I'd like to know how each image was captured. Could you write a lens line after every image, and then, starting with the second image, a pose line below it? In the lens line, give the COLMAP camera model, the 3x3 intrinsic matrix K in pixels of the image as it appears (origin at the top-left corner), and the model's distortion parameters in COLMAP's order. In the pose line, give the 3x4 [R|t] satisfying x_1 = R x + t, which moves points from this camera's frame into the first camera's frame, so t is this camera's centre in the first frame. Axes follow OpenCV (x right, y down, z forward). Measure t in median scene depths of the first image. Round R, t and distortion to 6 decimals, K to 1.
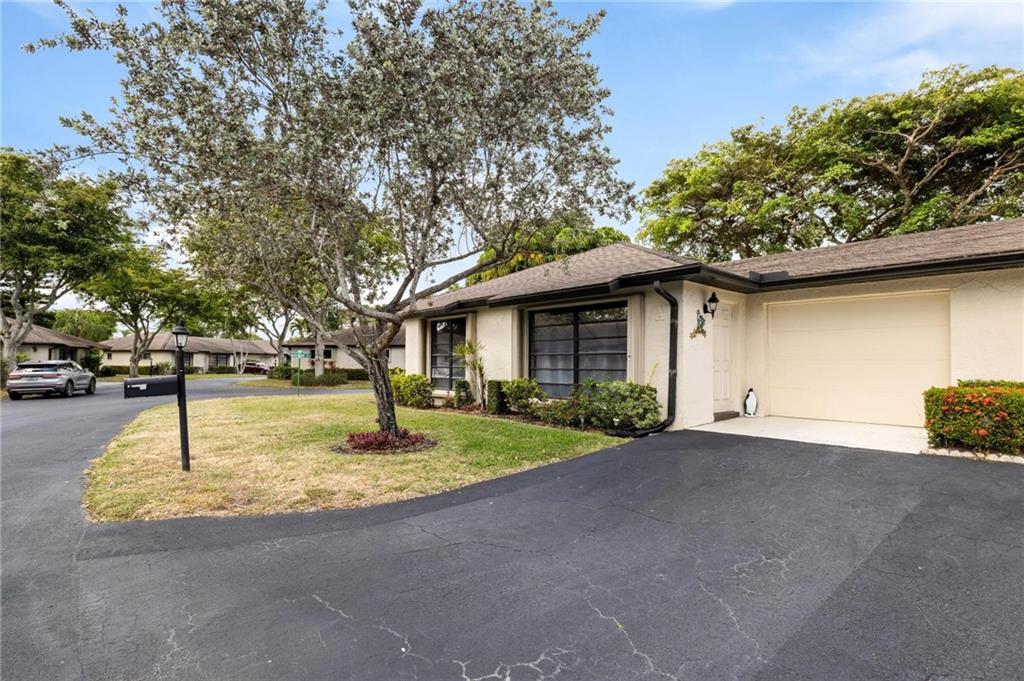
lens RADIAL K [[491.5, 0, 510.5], [0, 491.5, 357.1], [0, 0, 1]] dist [0.000620, -0.000186]
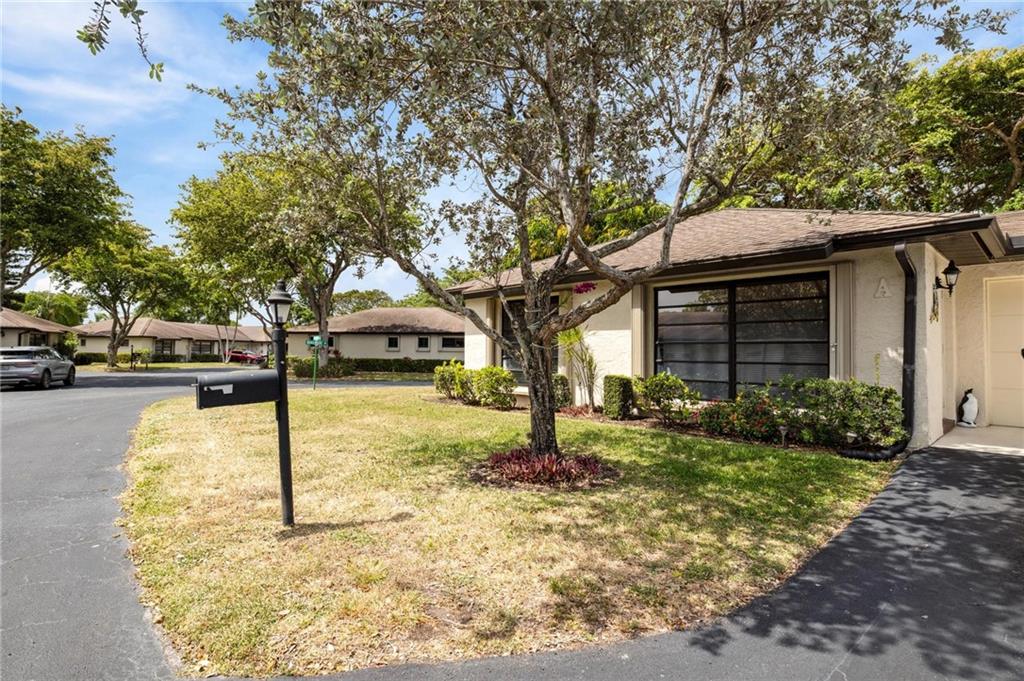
lens RADIAL K [[519.2, 0, 513.8], [0, 519.2, 342.8], [0, 0, 1]] dist [-0.002429, -0.000223]
pose [[0.999877, 0.007522, 0.013728, -0.083320], [-0.007412, 0.999940, -0.008033, 0.001265], [-0.013788, 0.007930, 0.999873, 0.074233]]
